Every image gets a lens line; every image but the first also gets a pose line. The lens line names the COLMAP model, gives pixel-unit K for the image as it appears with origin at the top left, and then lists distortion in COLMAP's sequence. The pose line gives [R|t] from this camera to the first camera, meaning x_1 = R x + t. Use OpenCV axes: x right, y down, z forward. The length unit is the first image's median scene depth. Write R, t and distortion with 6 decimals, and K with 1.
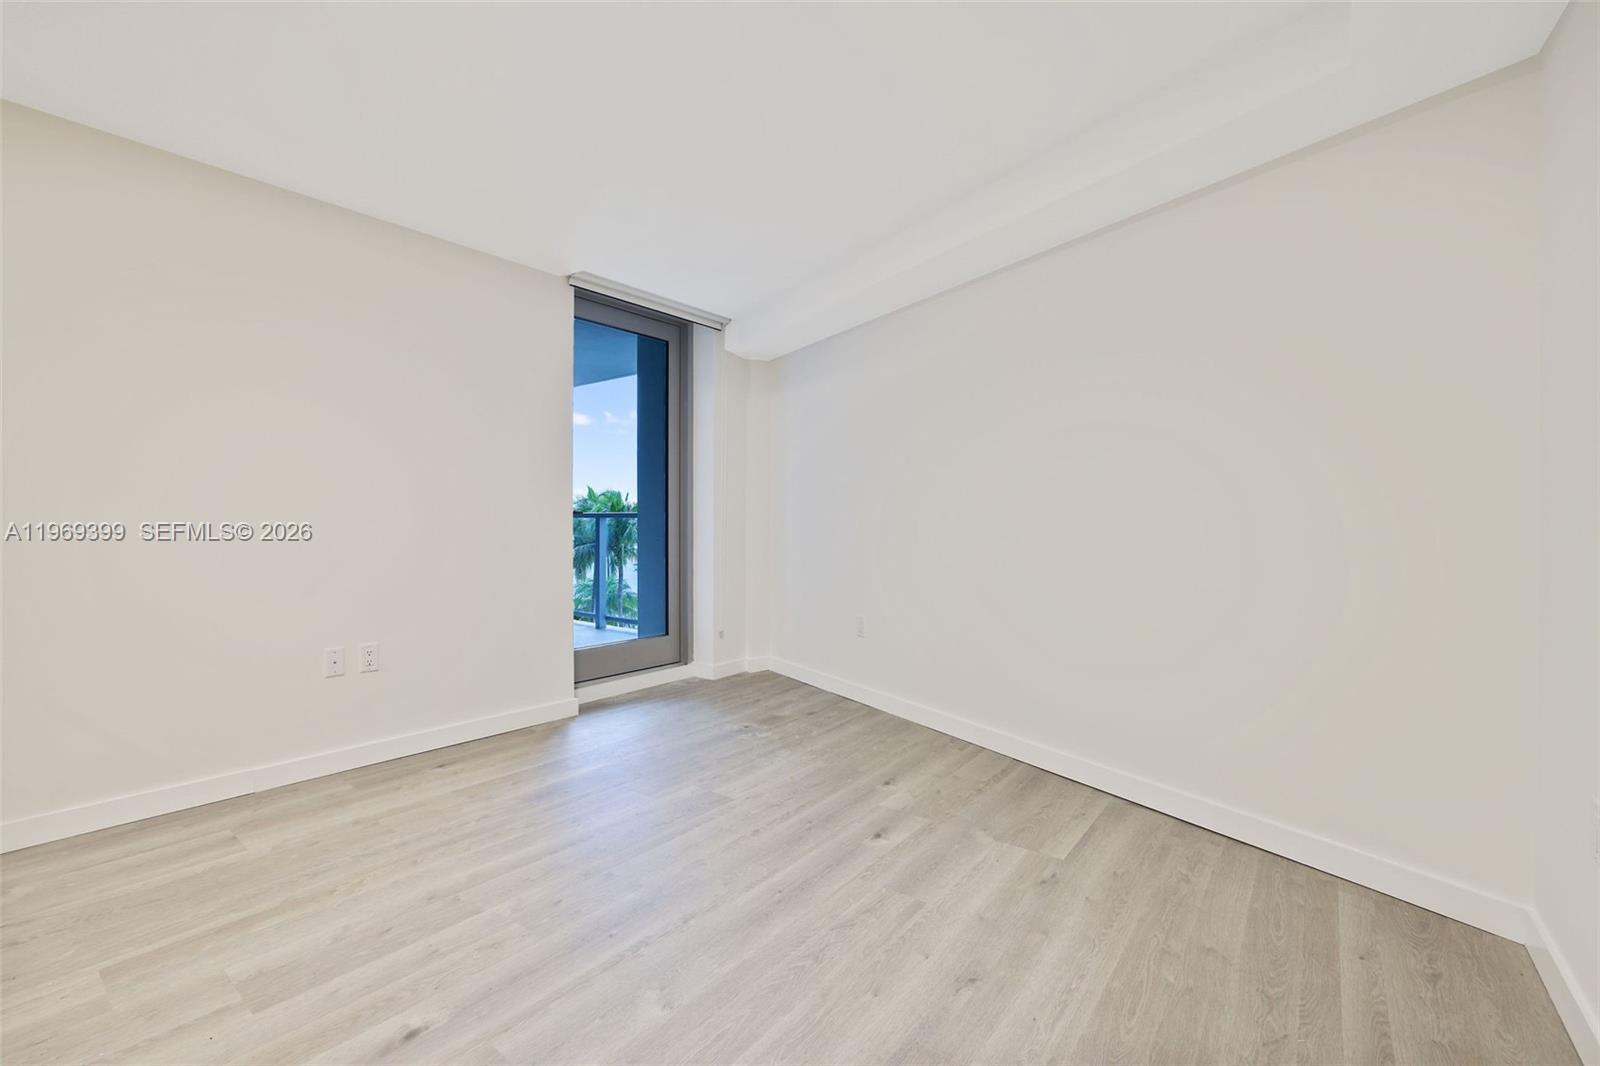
lens RADIAL K [[688.8, 0, 789.1], [0, 688.8, 521.3], [0, 0, 1]] dist [-0.042984, 0.013788]
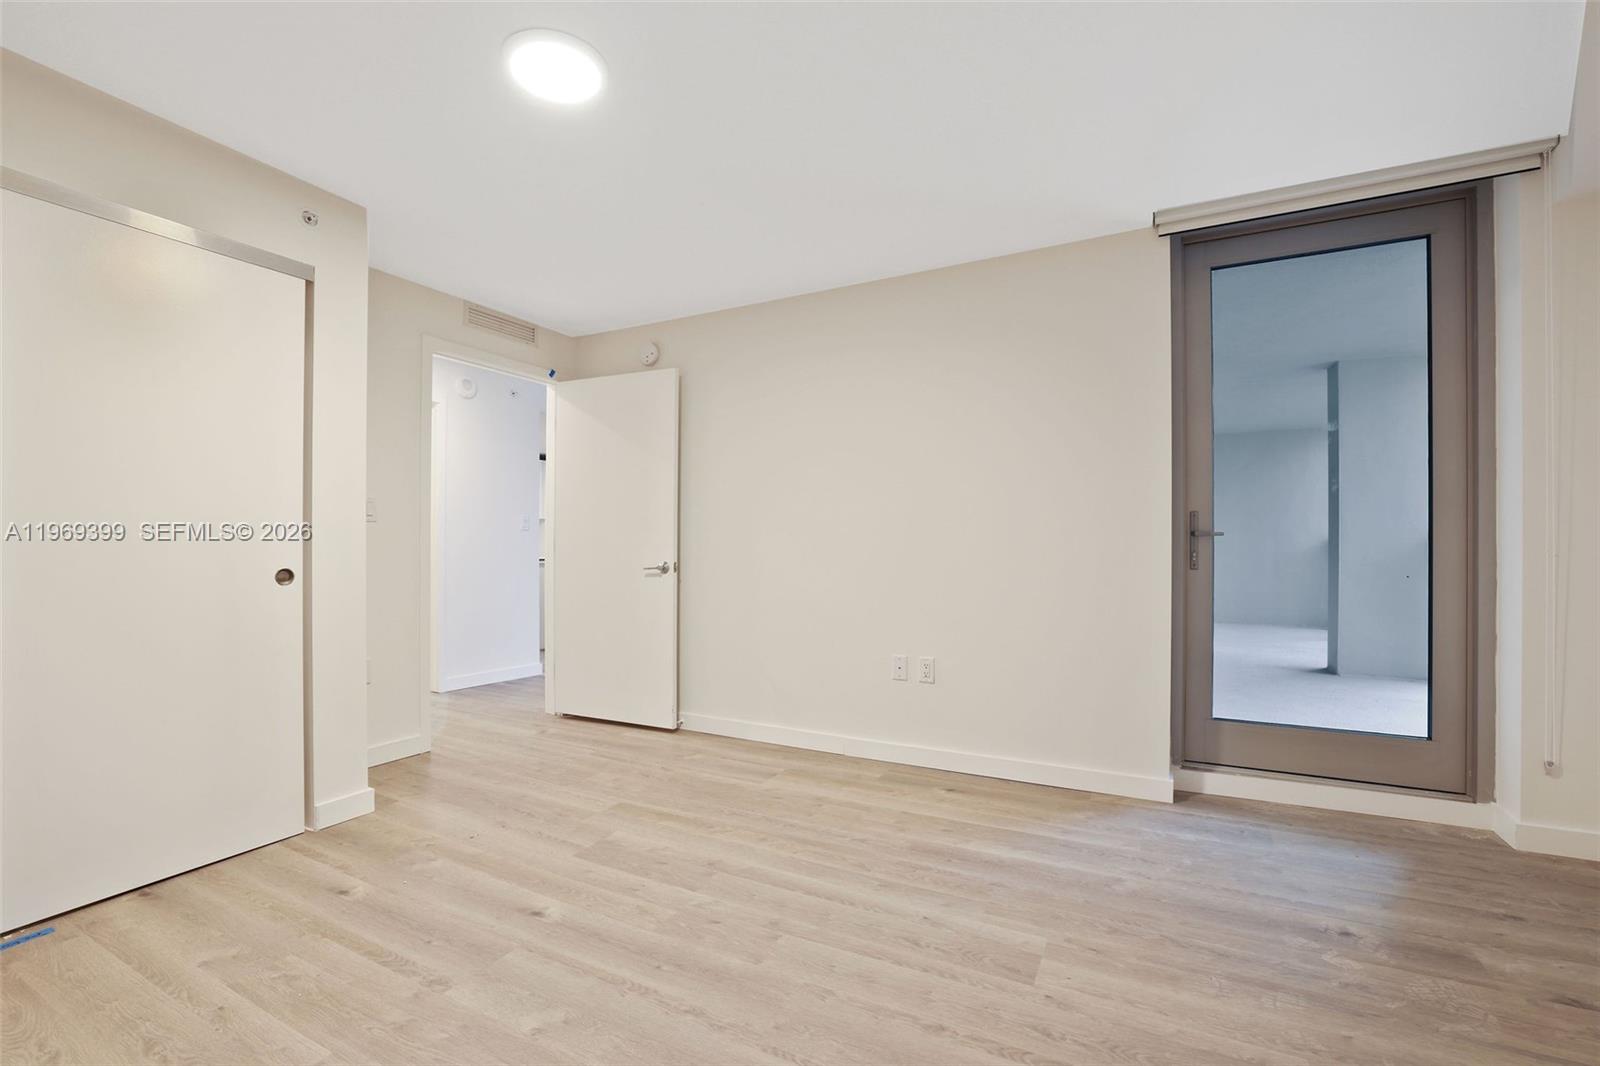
lens RADIAL K [[688.8, 0, 807.0], [0, 688.8, 537.5], [0, 0, 1]] dist [-0.042984, 0.013788]
pose [[0.193495, -0.010674, -0.981043, 0.532439], [0.006123, 0.999934, -0.009672, -0.005643], [0.981082, -0.004136, 0.193547, 0.716414]]
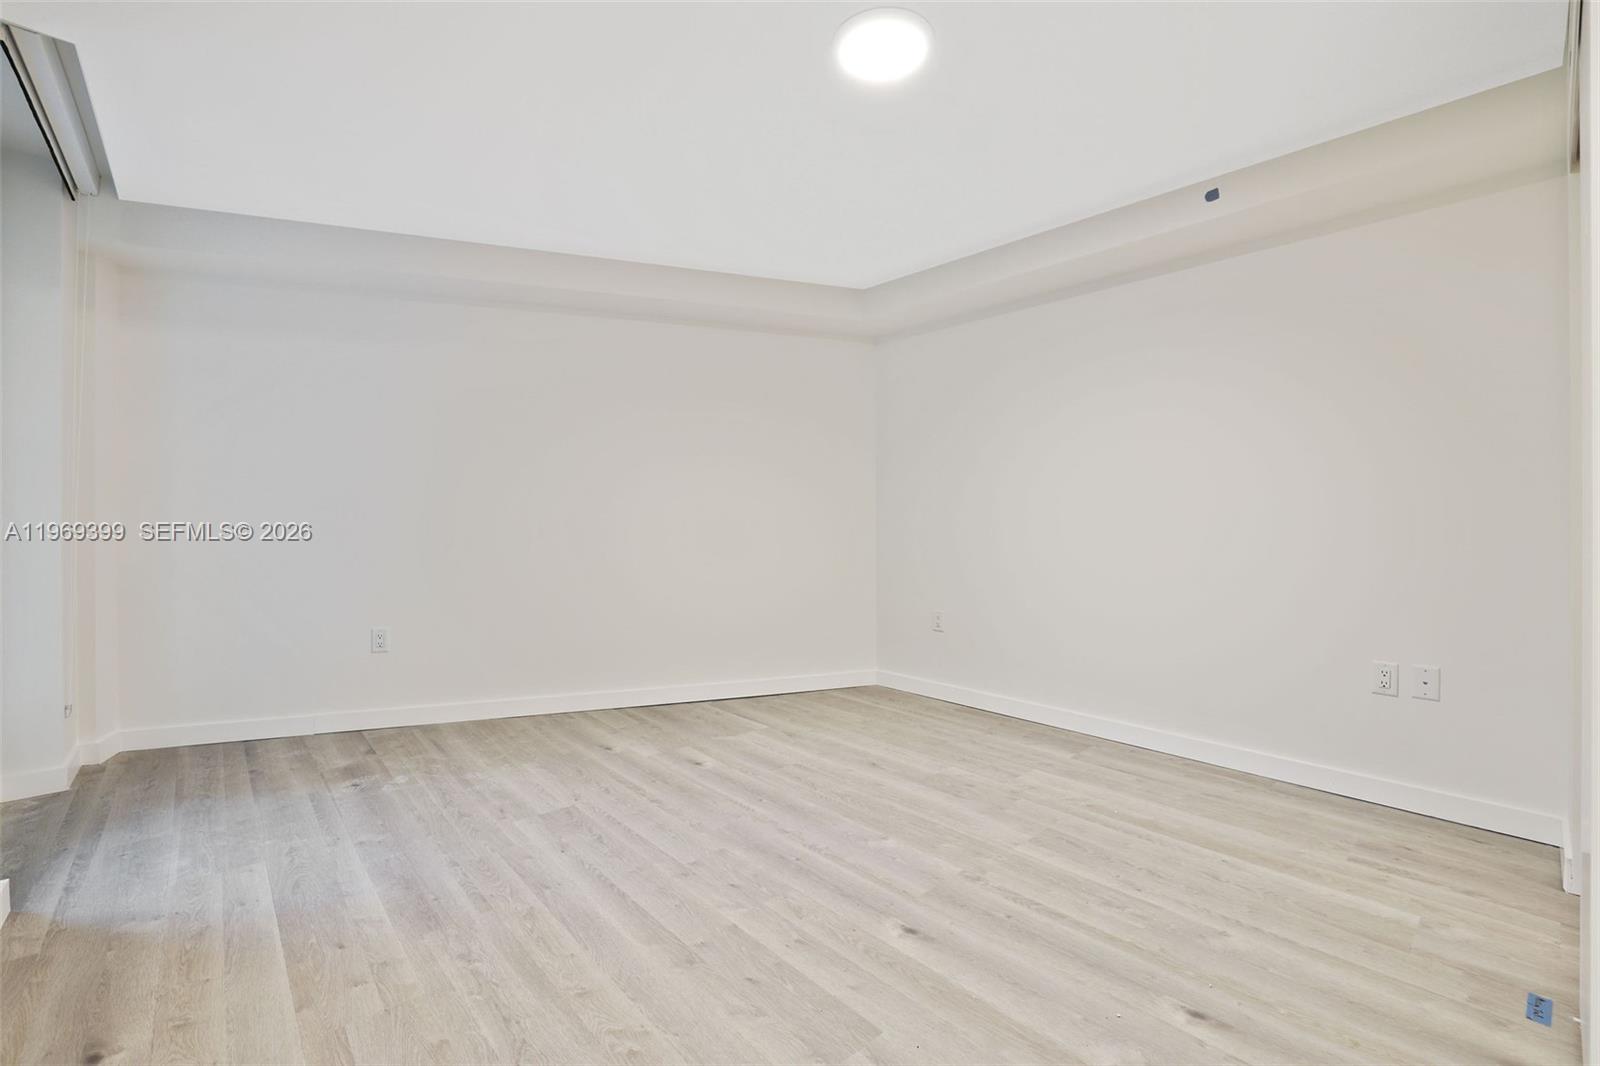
lens RADIAL K [[688.8, 0, 783.2], [0, 688.8, 530.0], [0, 0, 1]] dist [-0.042984, 0.013788]
pose [[0.197347, -0.018266, 0.980163, -1.027955], [-0.002479, 0.999814, 0.019131, -0.005899], [-0.980330, -0.006205, 0.197265, 0.549728]]
